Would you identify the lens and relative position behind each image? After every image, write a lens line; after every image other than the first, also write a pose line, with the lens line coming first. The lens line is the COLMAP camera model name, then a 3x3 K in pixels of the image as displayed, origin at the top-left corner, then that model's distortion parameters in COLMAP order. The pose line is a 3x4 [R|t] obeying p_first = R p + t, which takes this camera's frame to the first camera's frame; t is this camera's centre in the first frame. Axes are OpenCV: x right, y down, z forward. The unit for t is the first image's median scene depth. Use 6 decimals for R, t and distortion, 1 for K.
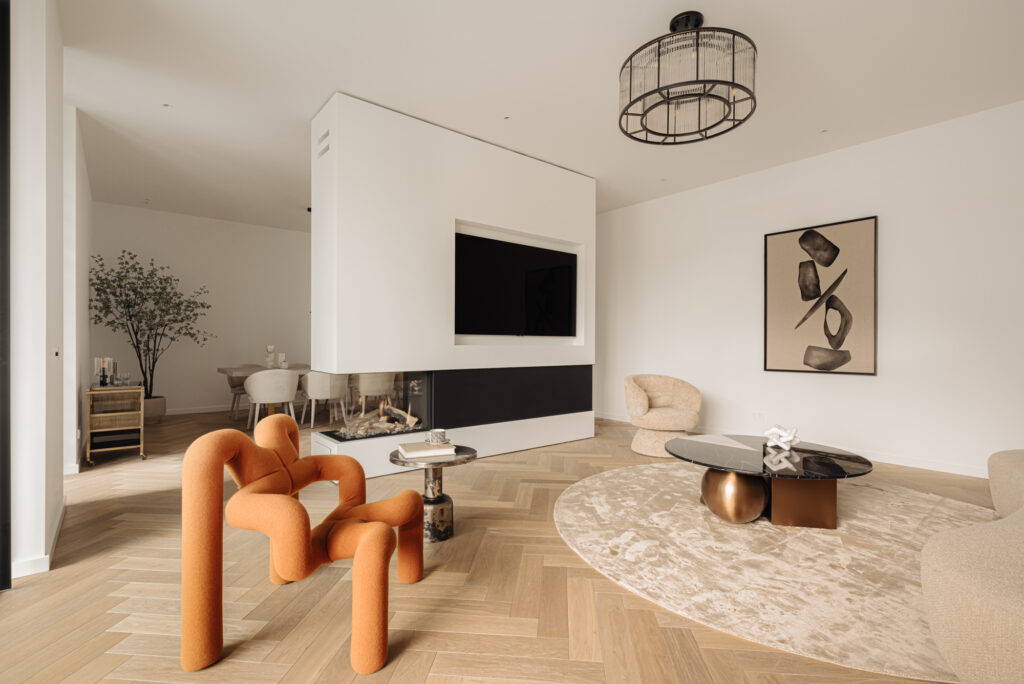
lens RADIAL K [[470.7, 0, 514.4], [0, 470.7, 339.6], [0, 0, 1]] dist [-0.000351, -0.000057]
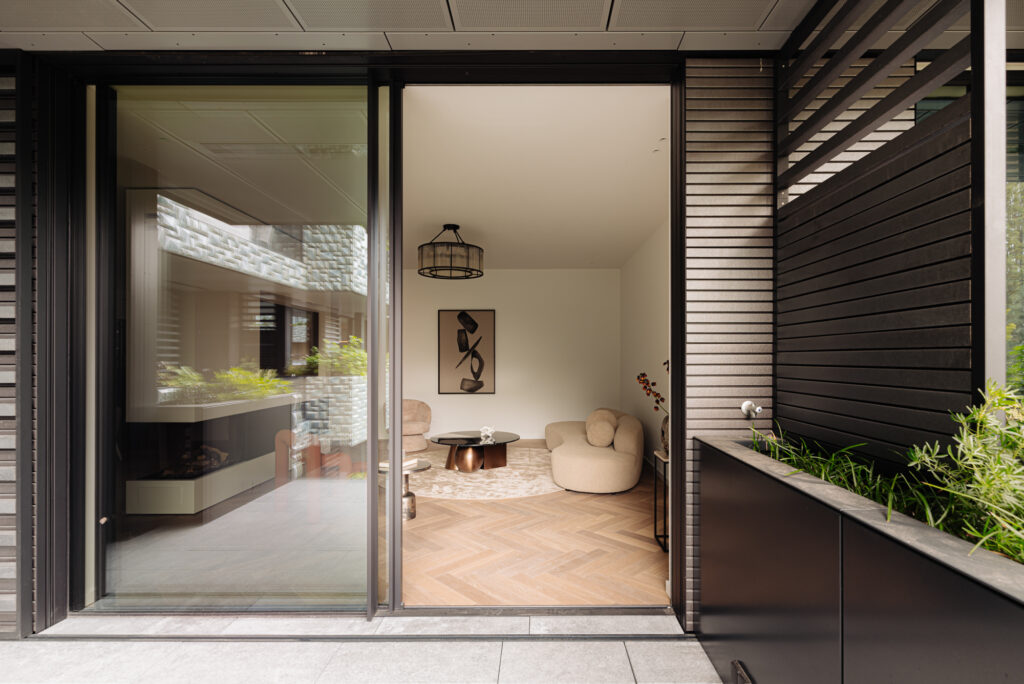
lens RADIAL K [[470.7, 0, 513.4], [0, 470.7, 351.1], [0, 0, 1]] dist [-0.000351, -0.000057]
pose [[0.670530, 0.002896, 0.741877, -0.551985], [0.007933, 0.999907, -0.011073, -0.068455], [-0.741840, 0.013310, 0.670445, -0.309391]]
